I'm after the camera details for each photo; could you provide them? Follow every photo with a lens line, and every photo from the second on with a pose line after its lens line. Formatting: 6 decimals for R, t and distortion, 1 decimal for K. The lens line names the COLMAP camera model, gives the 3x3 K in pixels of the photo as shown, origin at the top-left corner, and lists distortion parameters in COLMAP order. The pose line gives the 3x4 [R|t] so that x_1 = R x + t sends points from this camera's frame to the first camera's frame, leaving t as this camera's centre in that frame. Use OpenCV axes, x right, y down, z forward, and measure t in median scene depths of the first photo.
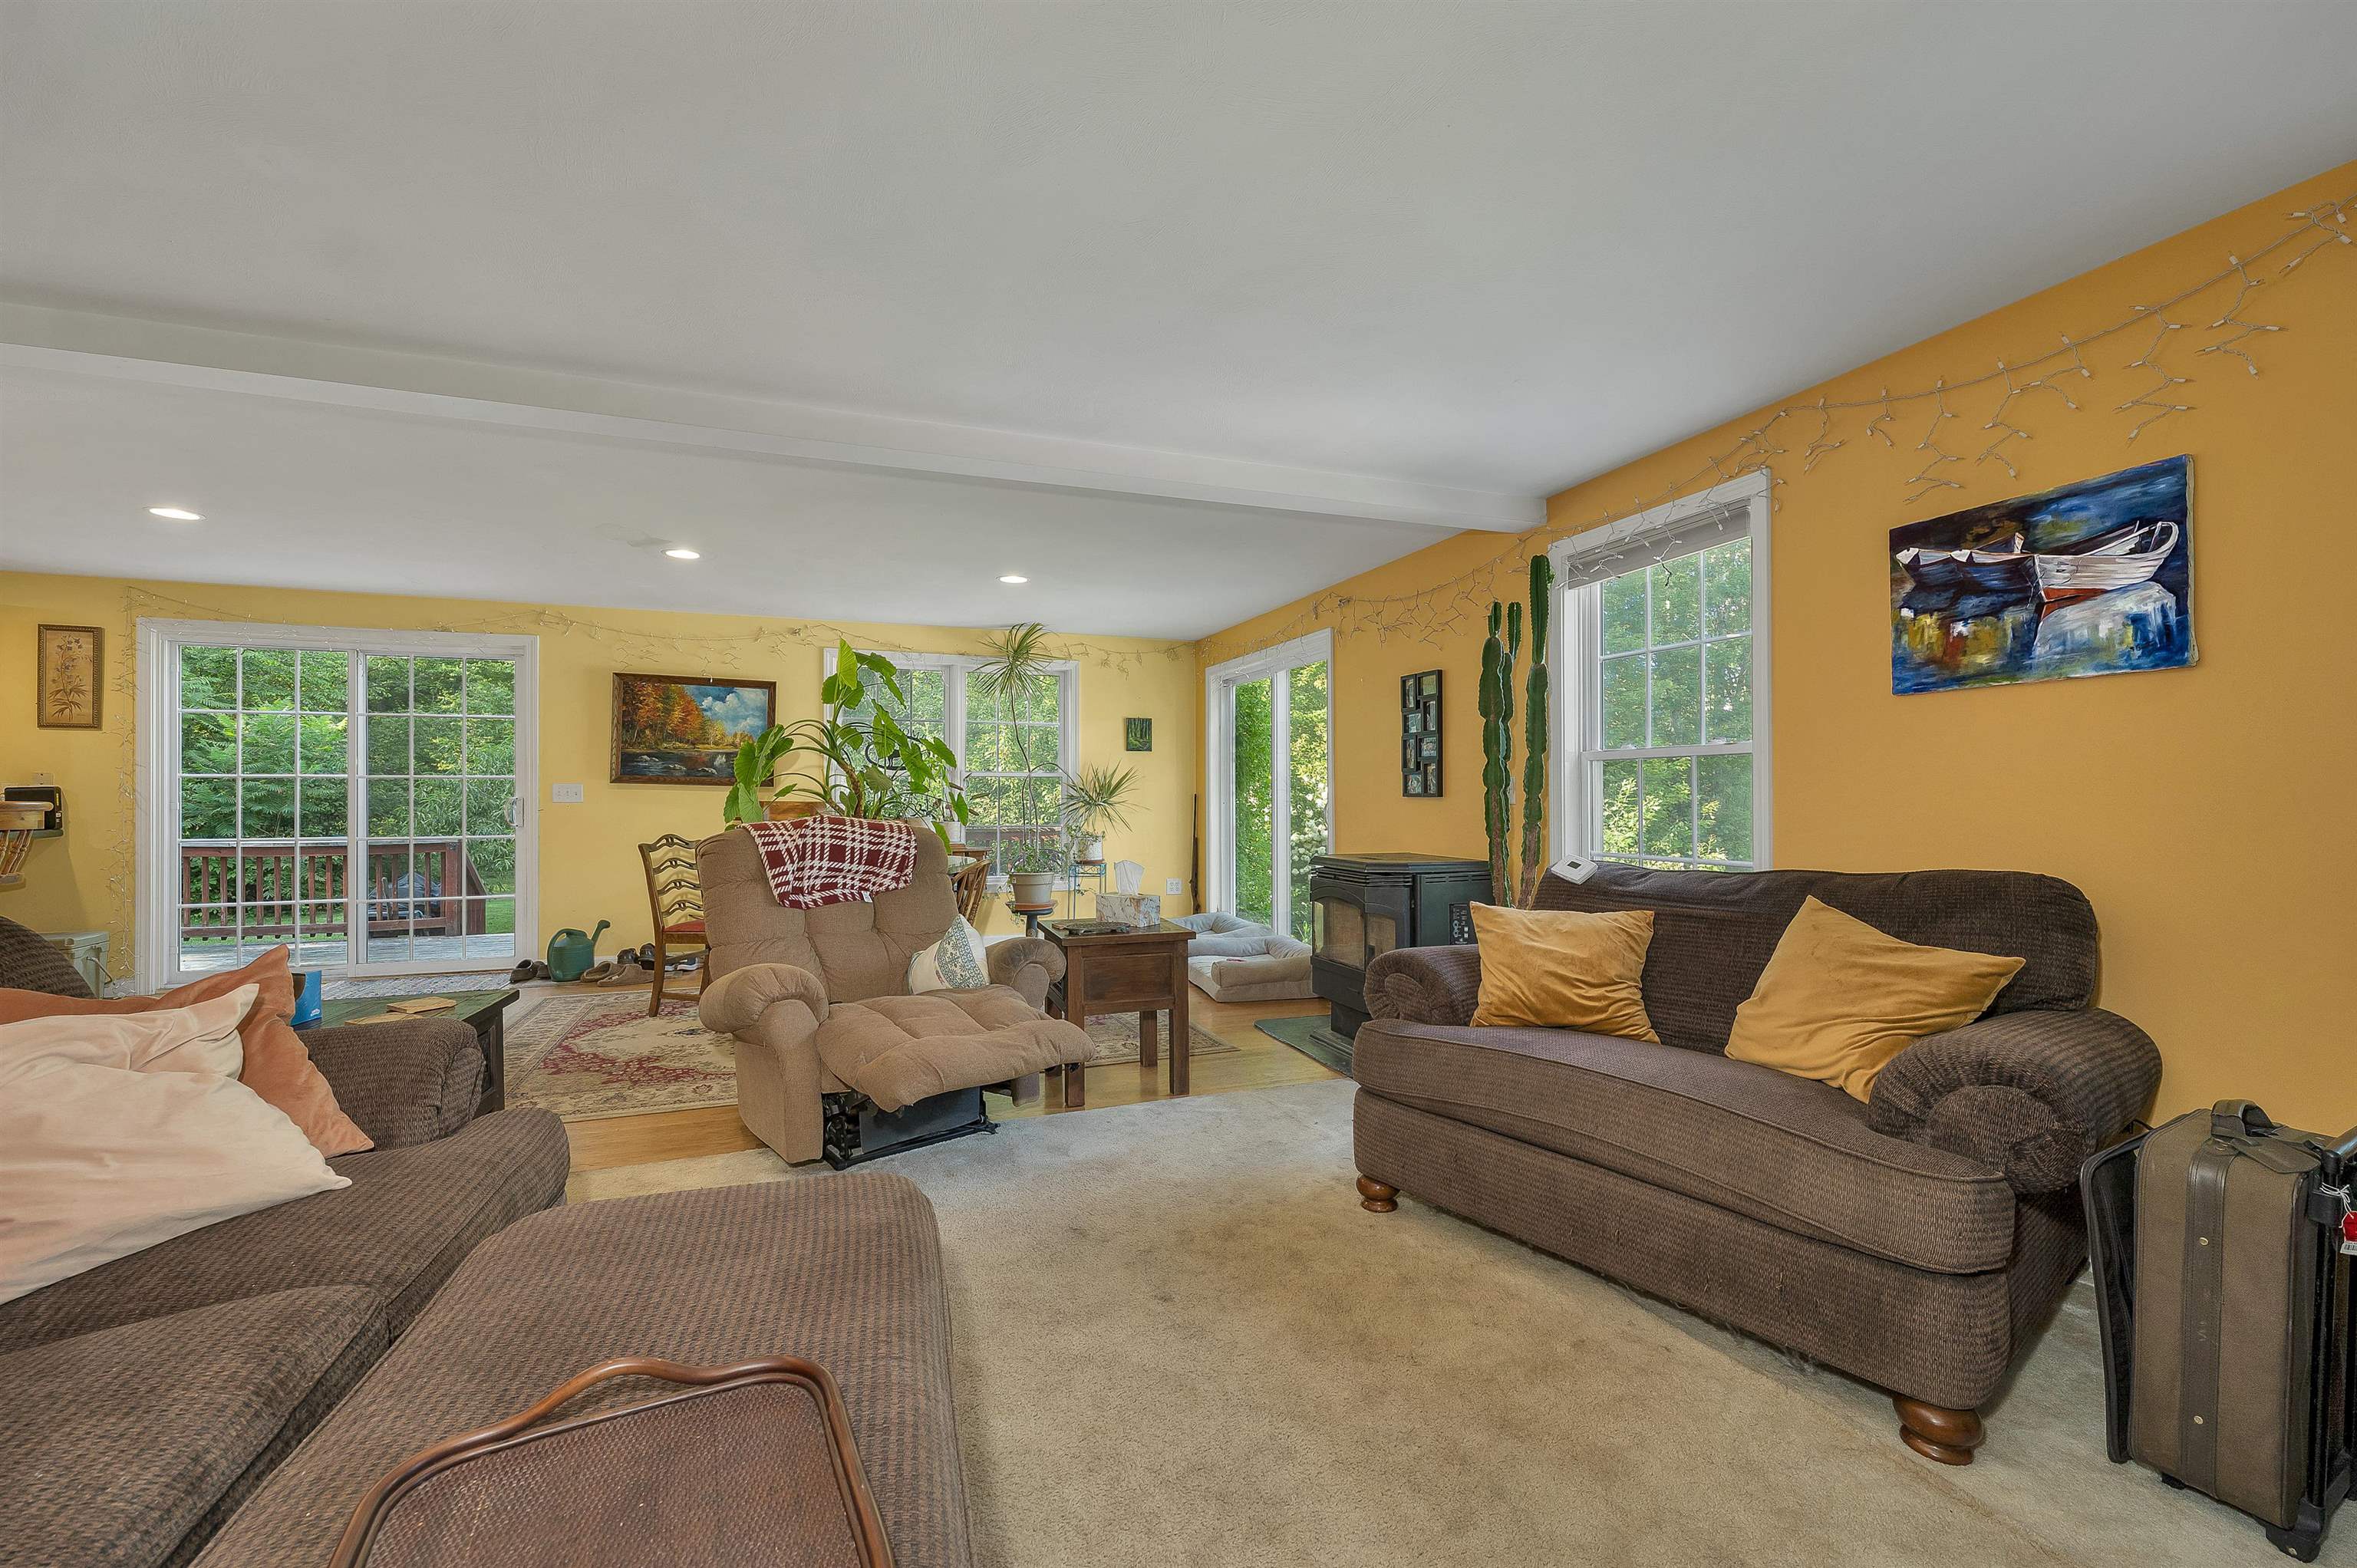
lens RADIAL K [[974.3, 0, 1180.6], [0, 974.3, 796.6], [0, 0, 1]] dist [0.000276, -0.000067]
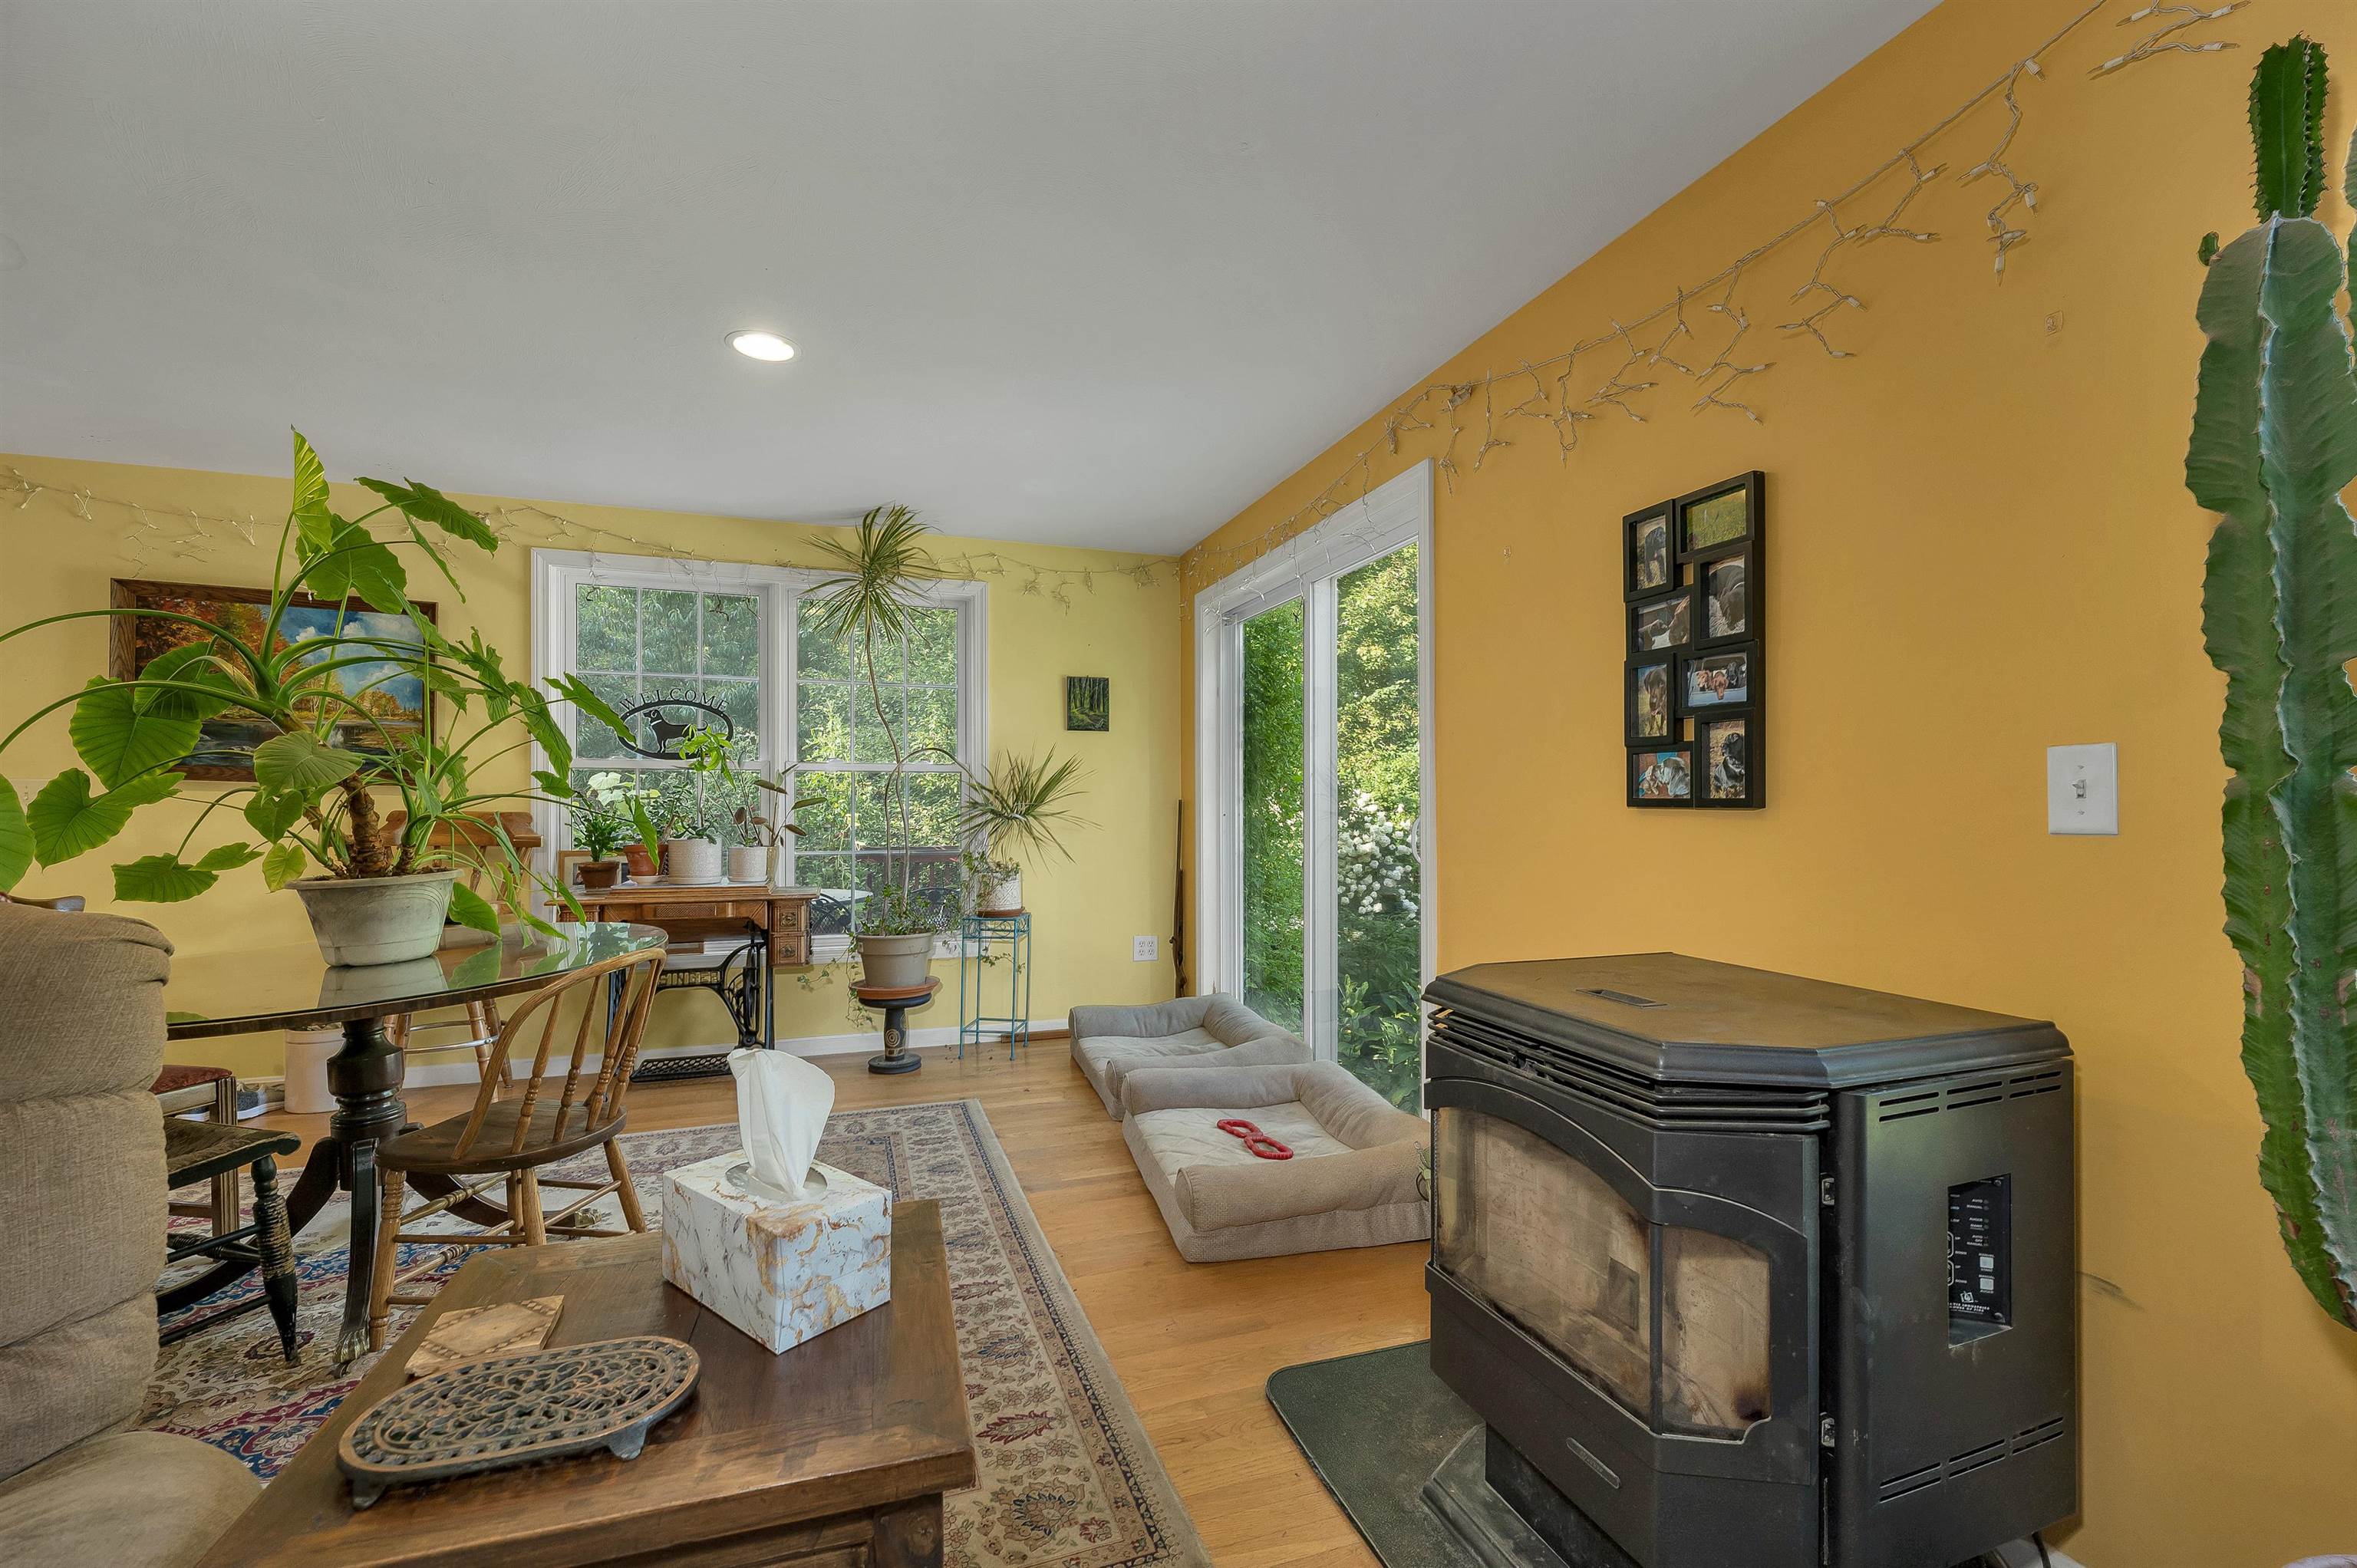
lens RADIAL K [[974.3, 0, 1180.6], [0, 974.3, 796.6], [0, 0, 1]] dist [0.000276, -0.000067]
pose [[0.999669, 0.001678, -0.025692, 0.035878], [-0.001858, 0.999974, -0.006958, -0.000703], [0.025679, 0.007004, 0.999646, 0.426886]]
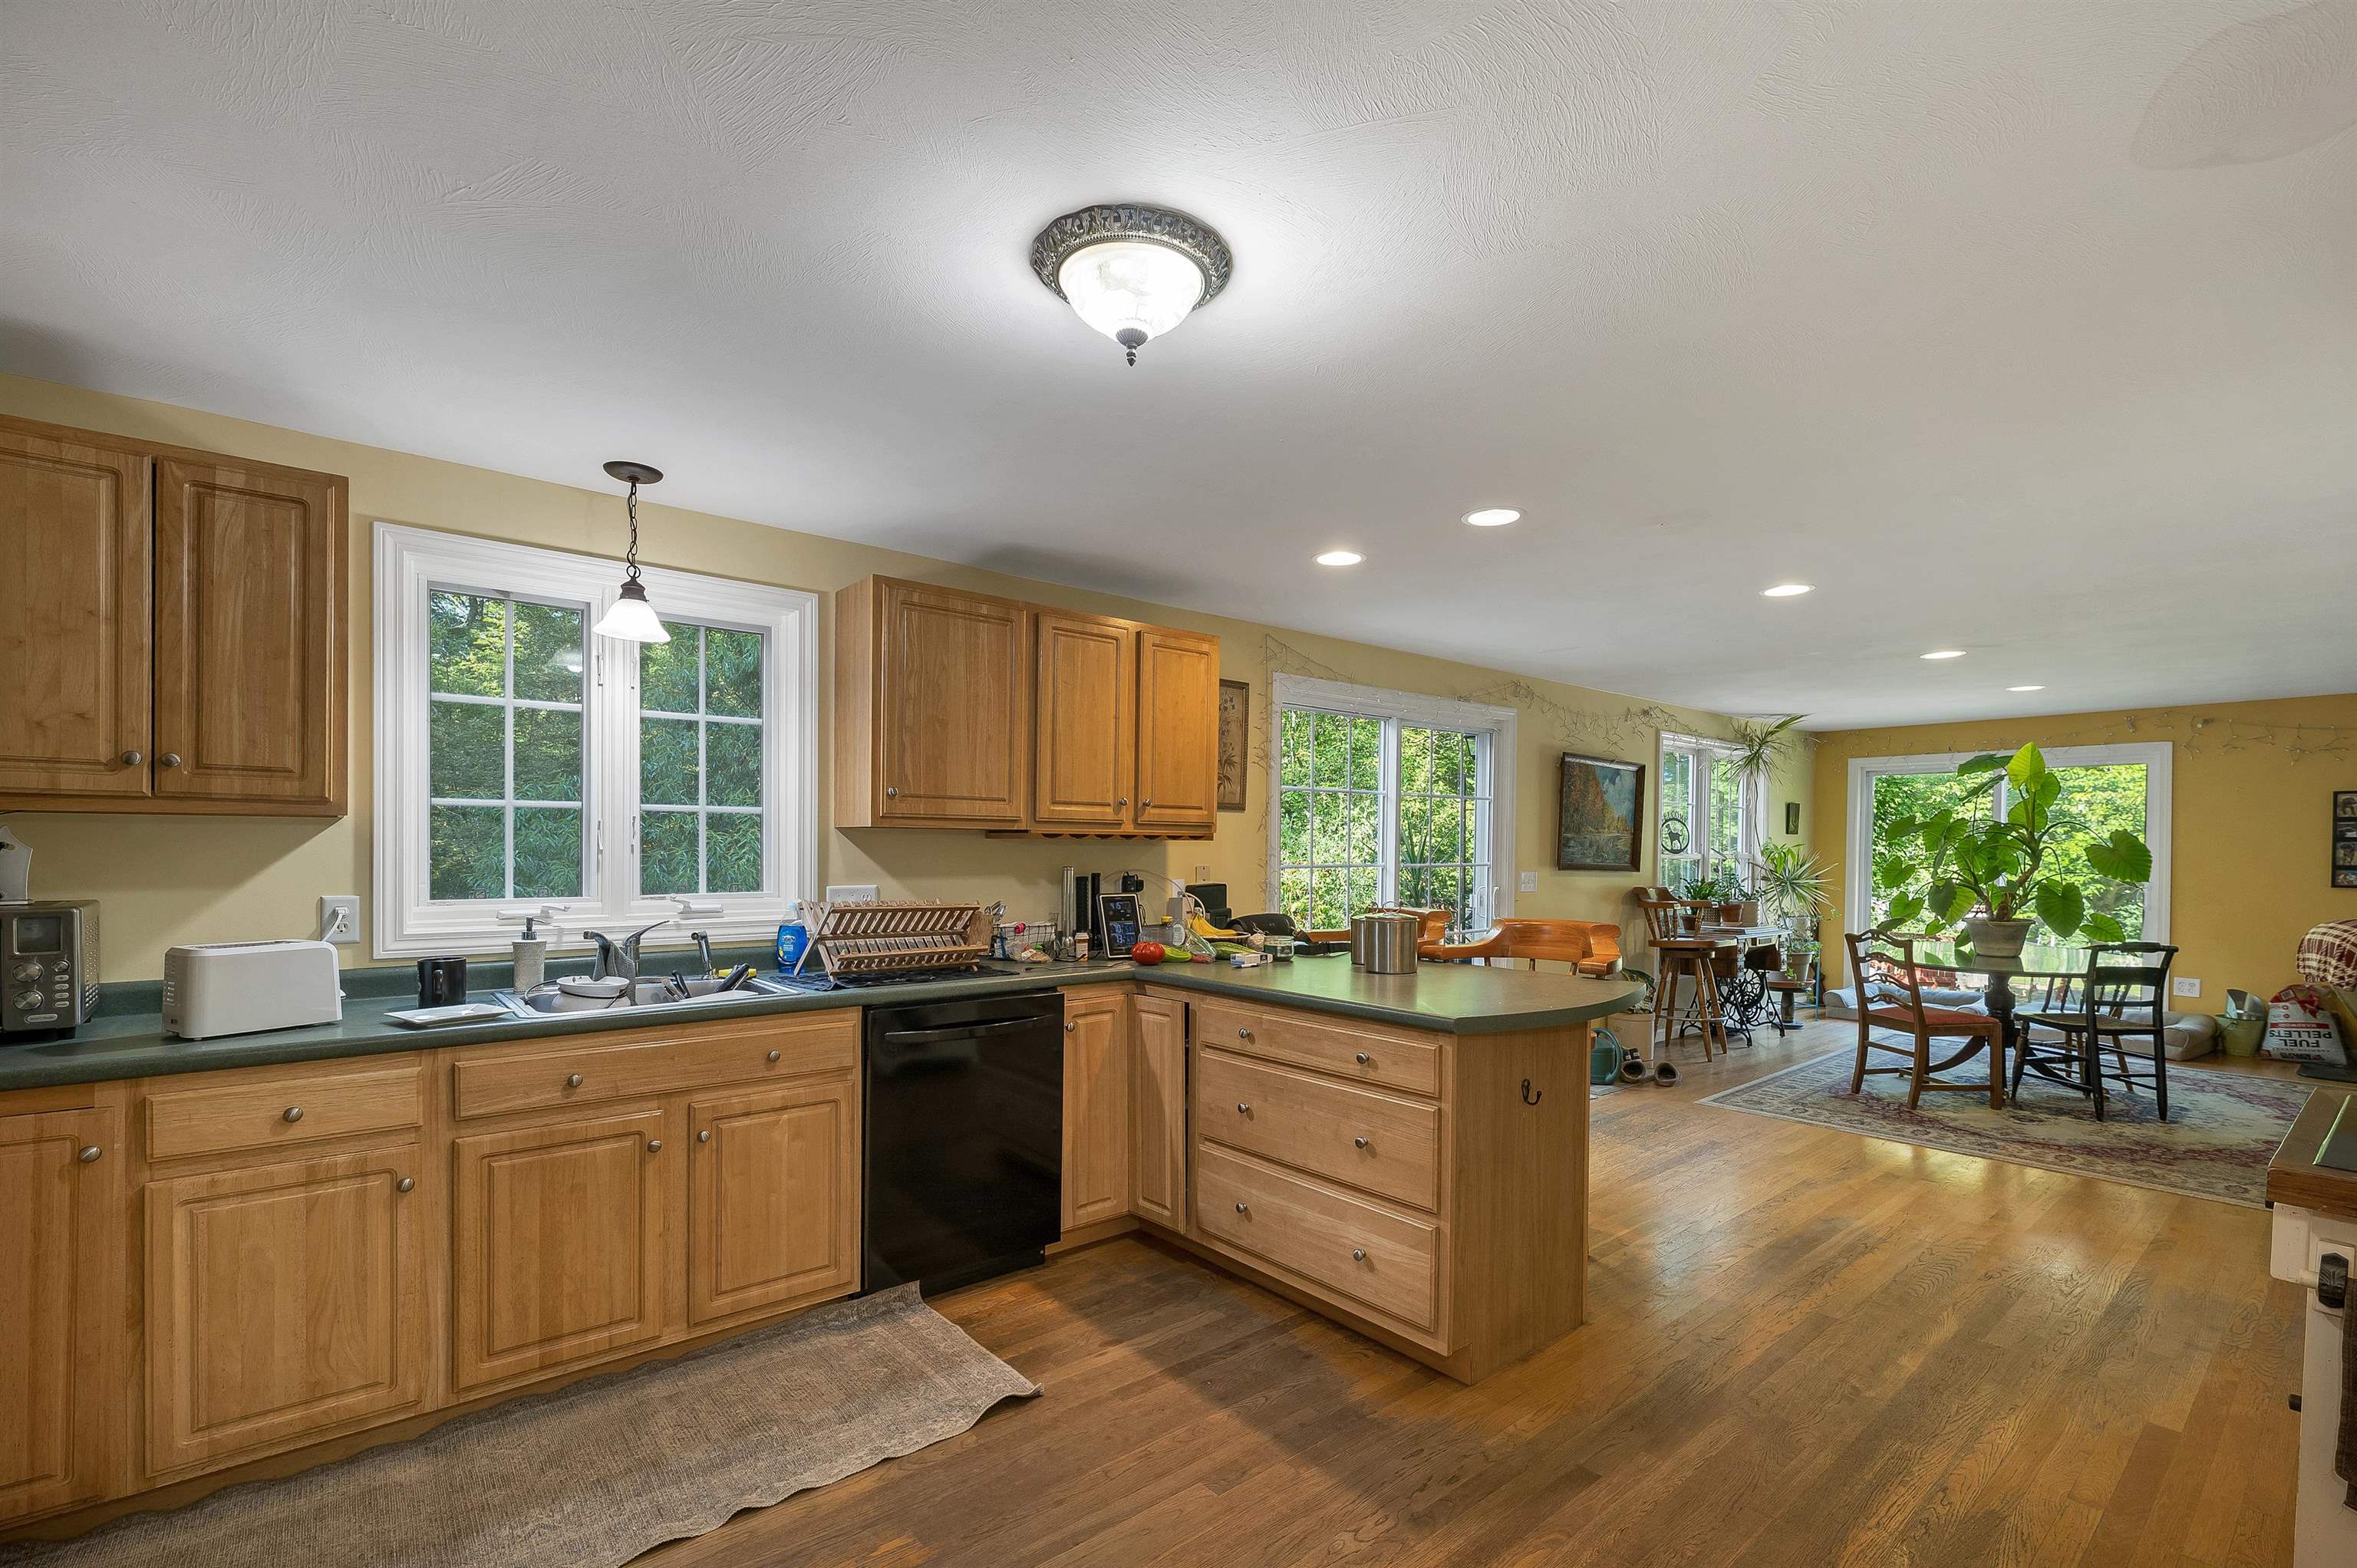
lens RADIAL K [[974.3, 0, 1180.6], [0, 974.3, 796.6], [0, 0, 1]] dist [0.000276, -0.000067]
pose [[0.956275, 0.026822, 0.291237, -1.125052], [-0.012791, 0.998669, -0.049975, -0.025960], [-0.292190, 0.044064, 0.955345, 0.178789]]
